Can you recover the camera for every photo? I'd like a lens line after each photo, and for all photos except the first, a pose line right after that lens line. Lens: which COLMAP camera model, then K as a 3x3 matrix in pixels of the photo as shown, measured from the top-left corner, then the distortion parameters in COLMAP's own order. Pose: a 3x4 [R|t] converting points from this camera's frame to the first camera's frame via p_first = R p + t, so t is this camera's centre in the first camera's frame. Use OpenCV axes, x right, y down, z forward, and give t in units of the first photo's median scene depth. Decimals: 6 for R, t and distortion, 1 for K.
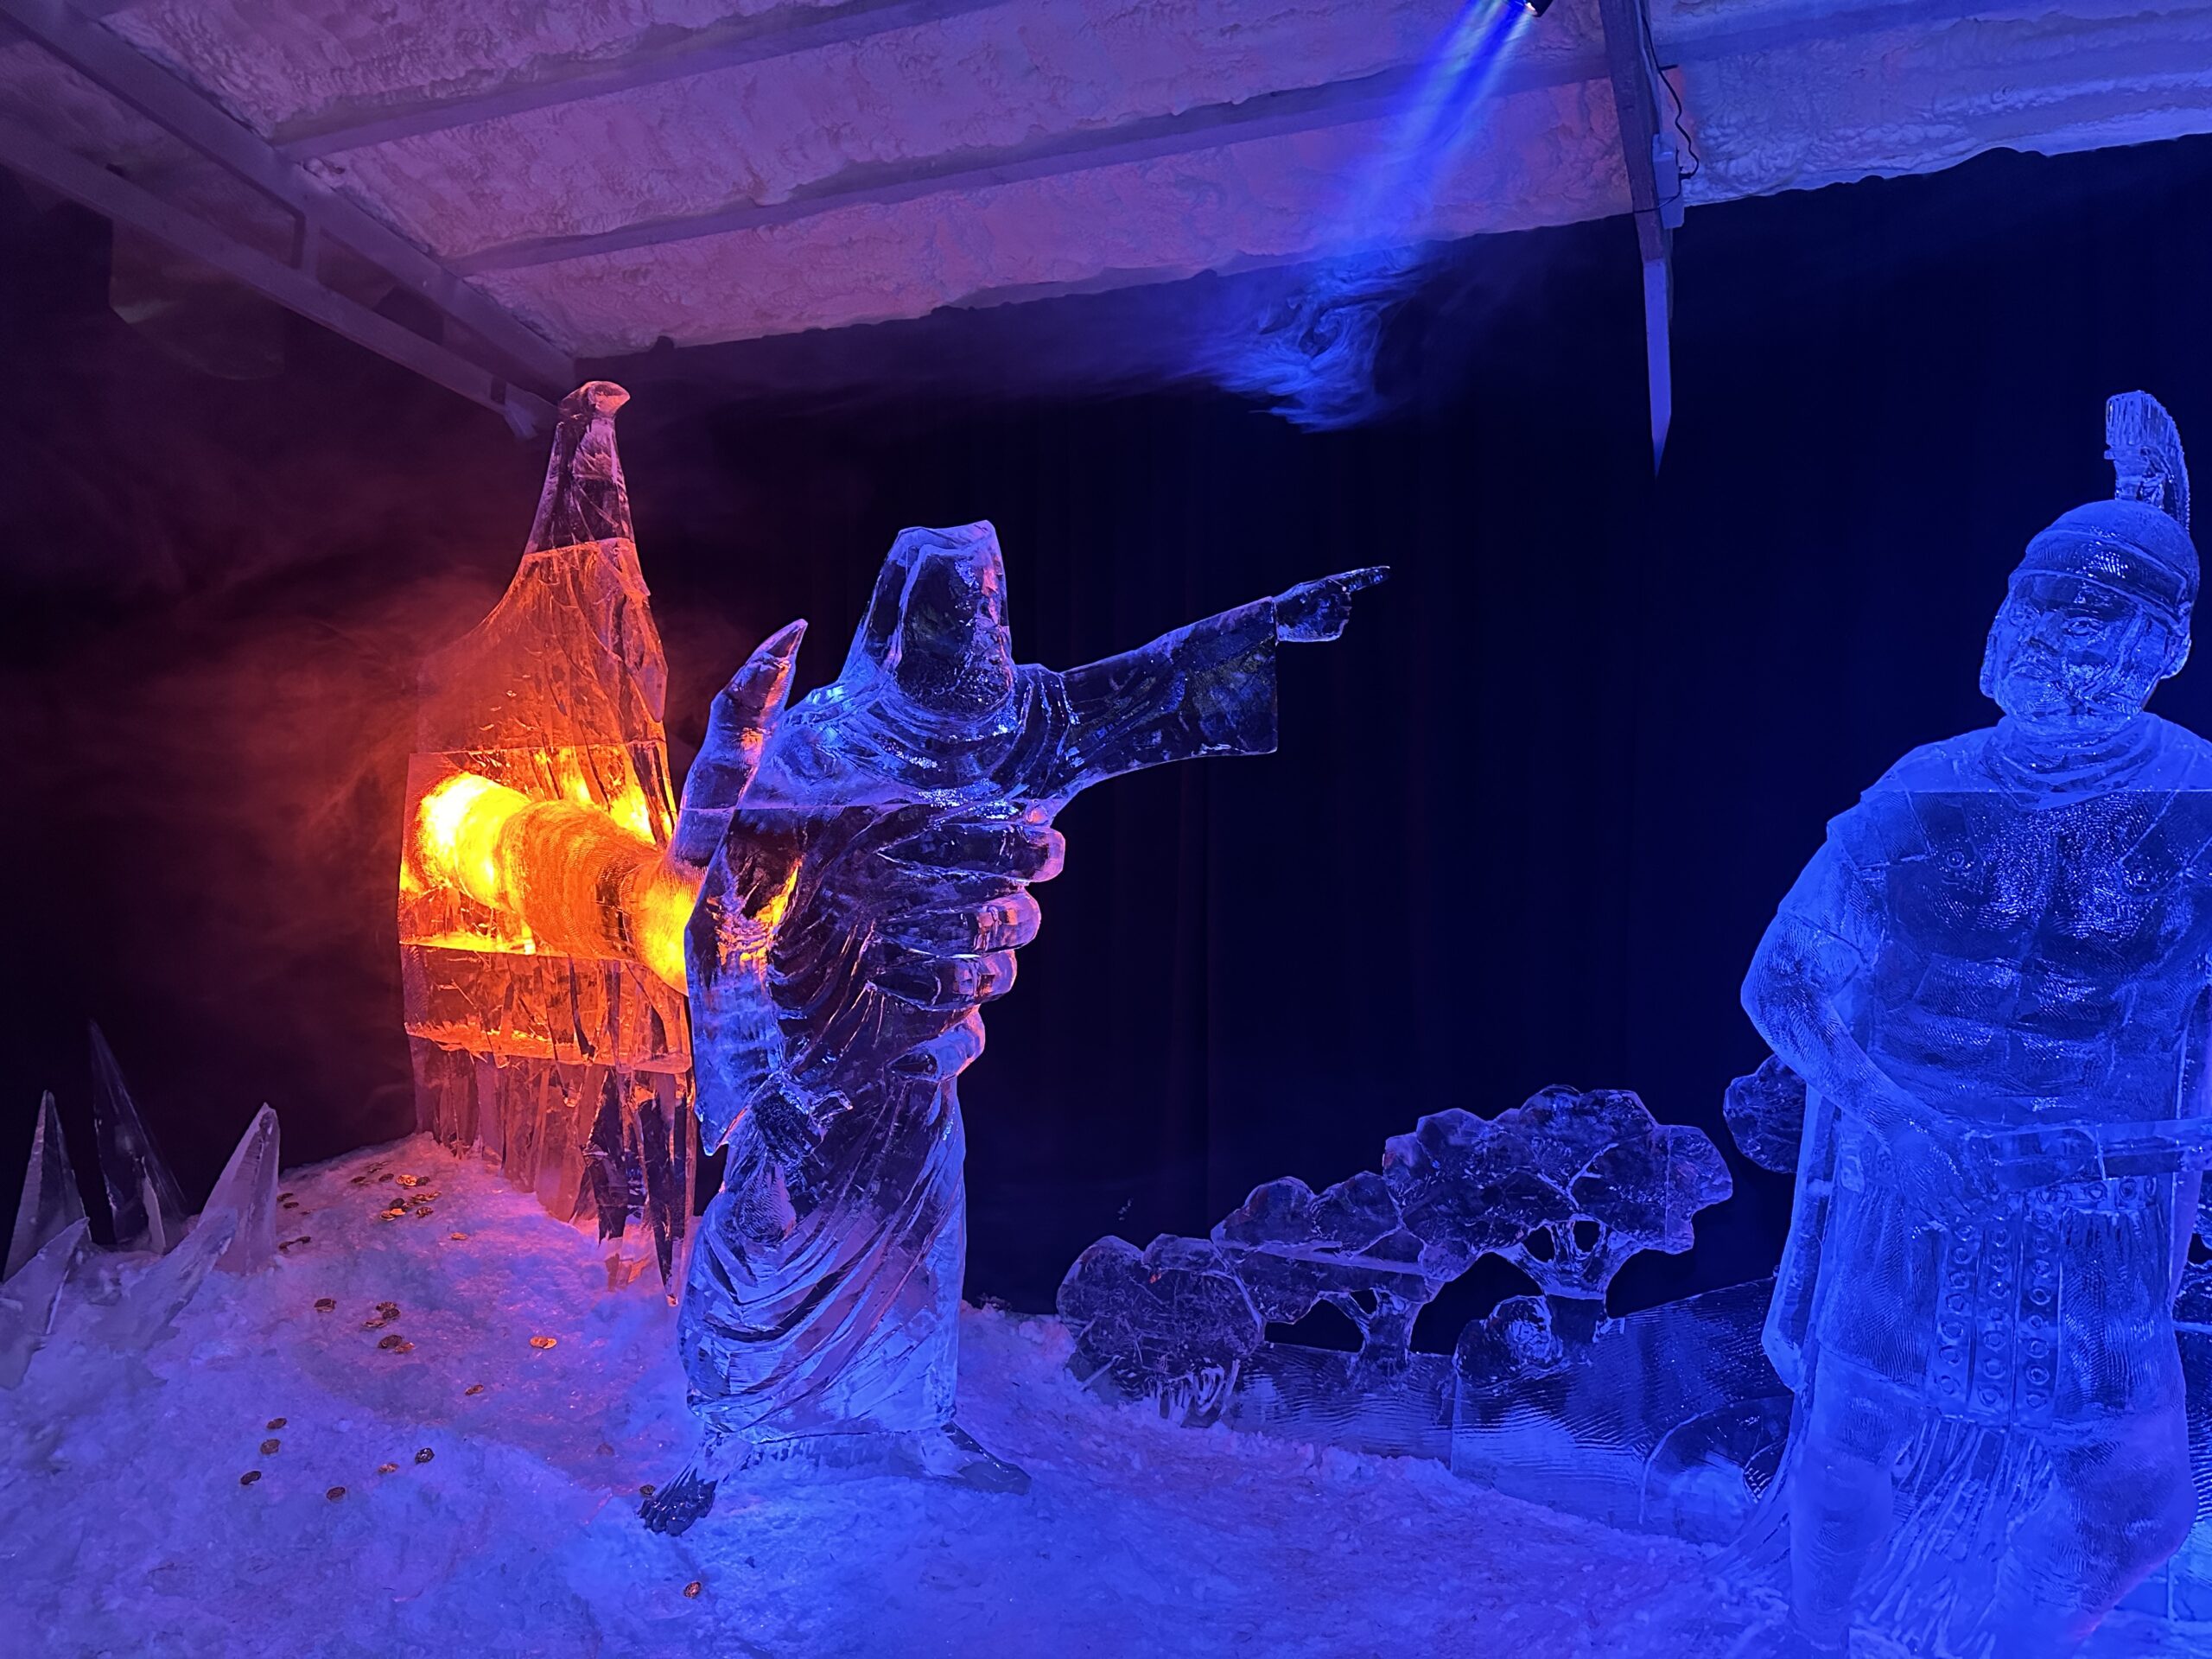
lens RADIAL K [[1539.2, 0, 1108.9], [0, 1539.2, 812.3], [0, 0, 1]] dist [-0.001413, -0.009303]
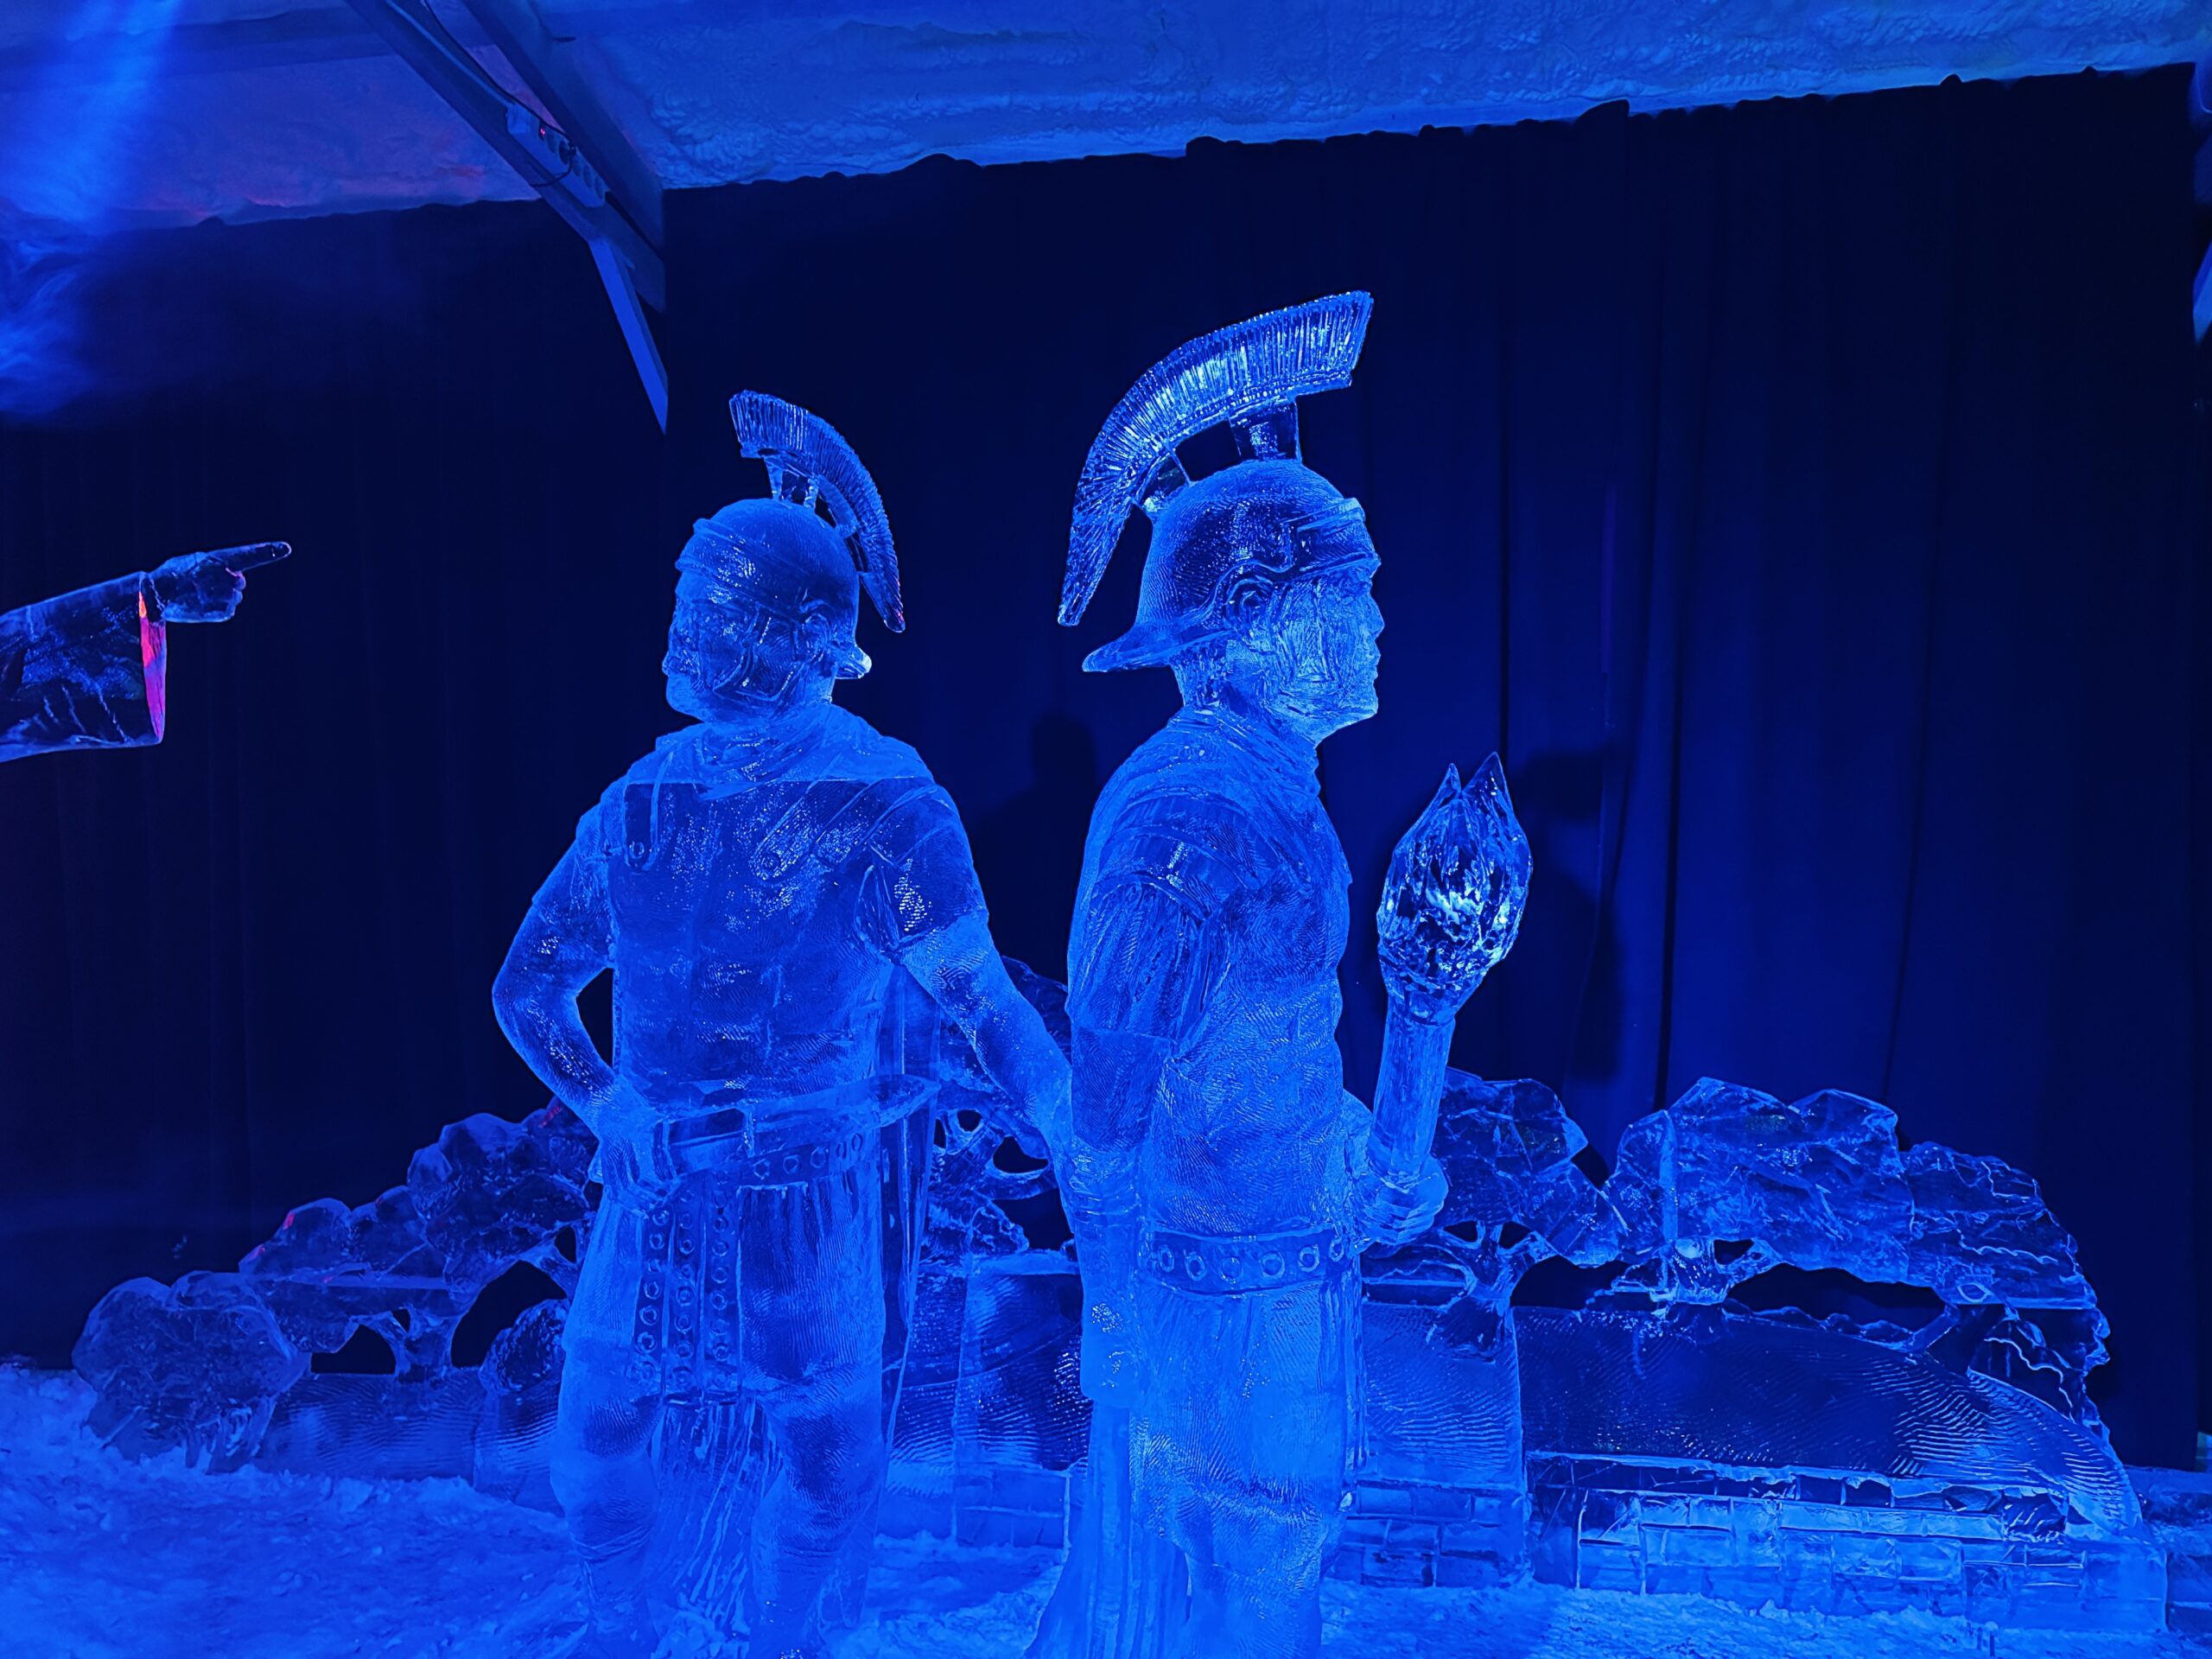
lens RADIAL K [[1539.2, 0, 1111.6], [0, 1539.2, 833.5], [0, 0, 1]] dist [-0.001413, -0.009303]
pose [[0.962924, -0.024764, 0.268635, 0.359465], [0.017927, 0.999451, 0.027876, -0.003567], [-0.269178, -0.022026, 0.962839, -0.031954]]
